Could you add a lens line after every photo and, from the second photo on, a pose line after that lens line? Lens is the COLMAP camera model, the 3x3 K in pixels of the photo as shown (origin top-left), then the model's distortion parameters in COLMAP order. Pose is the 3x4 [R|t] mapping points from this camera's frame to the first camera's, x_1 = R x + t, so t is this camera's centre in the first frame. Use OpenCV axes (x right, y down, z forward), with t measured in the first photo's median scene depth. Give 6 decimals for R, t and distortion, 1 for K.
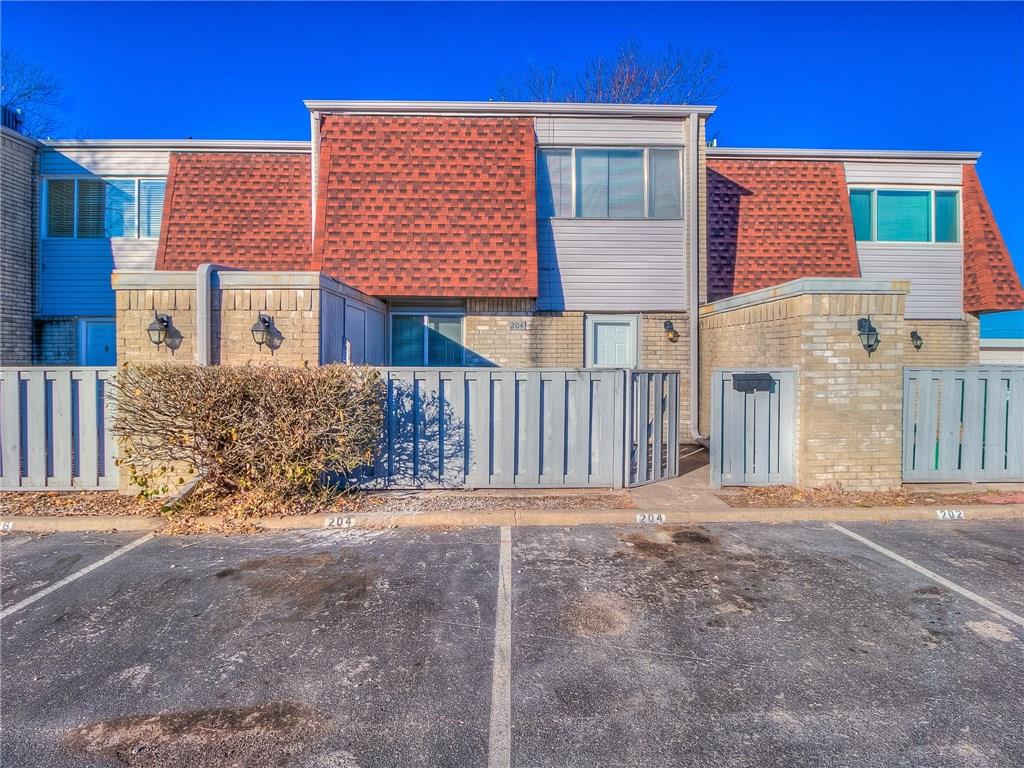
lens RADIAL K [[526.8, 0, 530.0], [0, 526.8, 366.4], [0, 0, 1]] dist [0.002830, -0.015470]
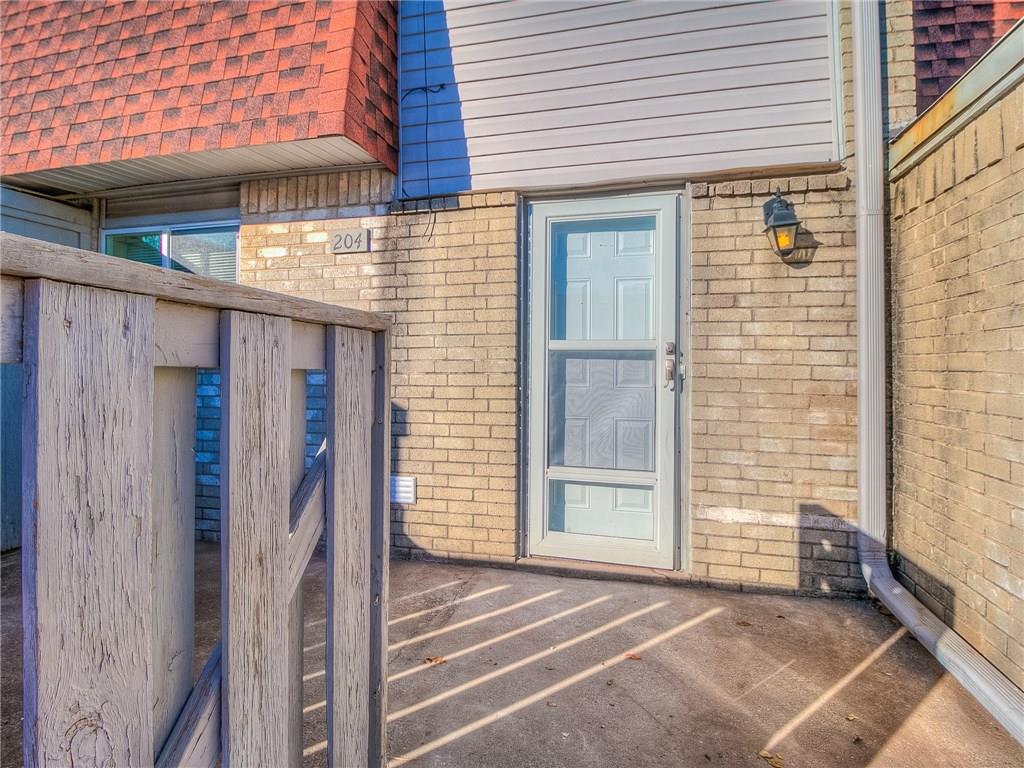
lens RADIAL K [[526.8, 0, 530.0], [0, 526.8, 366.4], [0, 0, 1]] dist [0.002830, -0.015470]
pose [[0.962681, -0.000669, -0.270638, 0.206309], [-0.005362, 0.999753, -0.021547, 0.021362], [0.270586, 0.022194, 0.962440, 0.664077]]
